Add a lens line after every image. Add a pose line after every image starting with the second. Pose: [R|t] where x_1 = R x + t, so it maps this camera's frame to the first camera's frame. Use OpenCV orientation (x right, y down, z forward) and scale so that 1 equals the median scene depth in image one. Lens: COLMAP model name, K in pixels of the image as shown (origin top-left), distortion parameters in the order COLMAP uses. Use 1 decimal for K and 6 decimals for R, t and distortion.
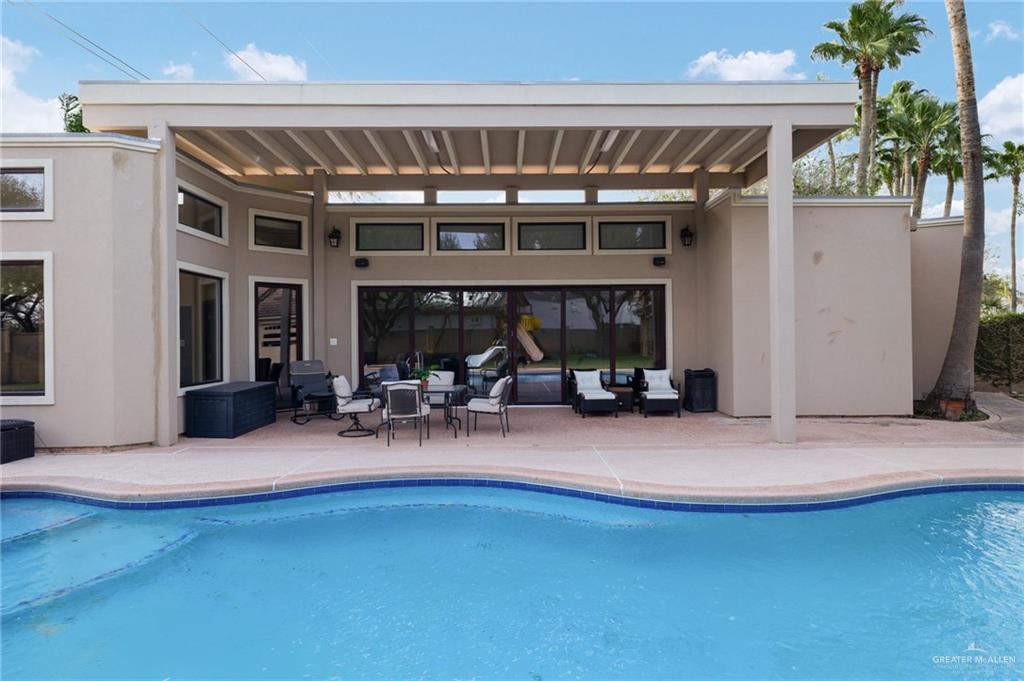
lens RADIAL K [[579.3, 0, 512.6], [0, 579.3, 336.9], [0, 0, 1]] dist [0.000186, 0.000510]
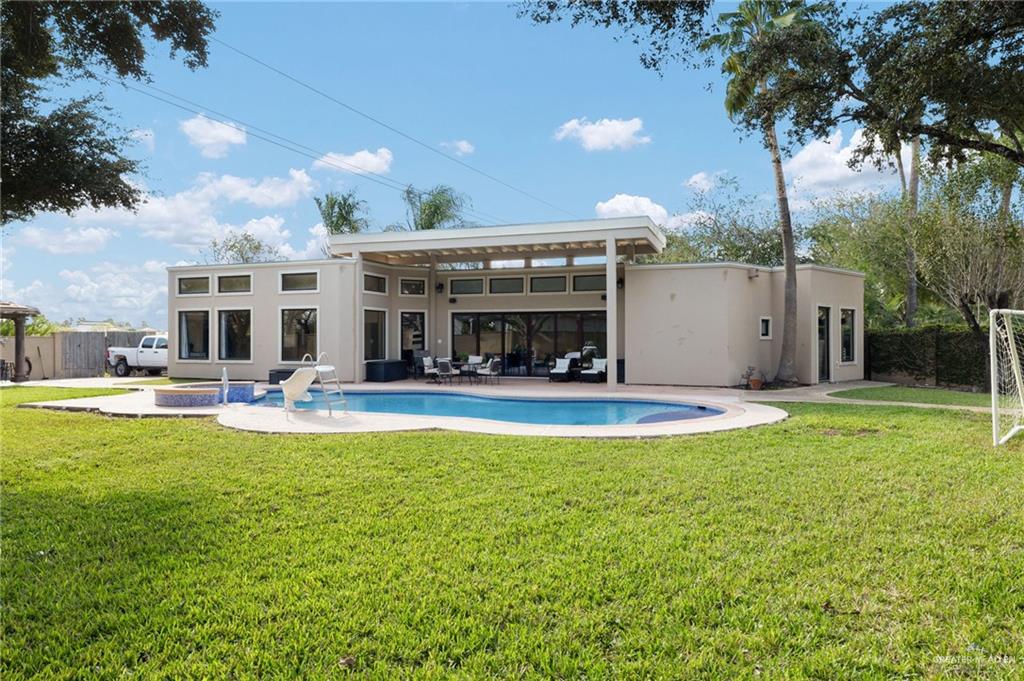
lens RADIAL K [[540.6, 0, 512.0], [0, 540.6, 340.5], [0, 0, 1]] dist [0.000265, 0.000252]
pose [[0.945797, 0.008515, -0.324647, 0.554657], [-0.006881, 0.999957, 0.006181, -0.008196], [0.324686, -0.003612, 0.945815, -0.692979]]
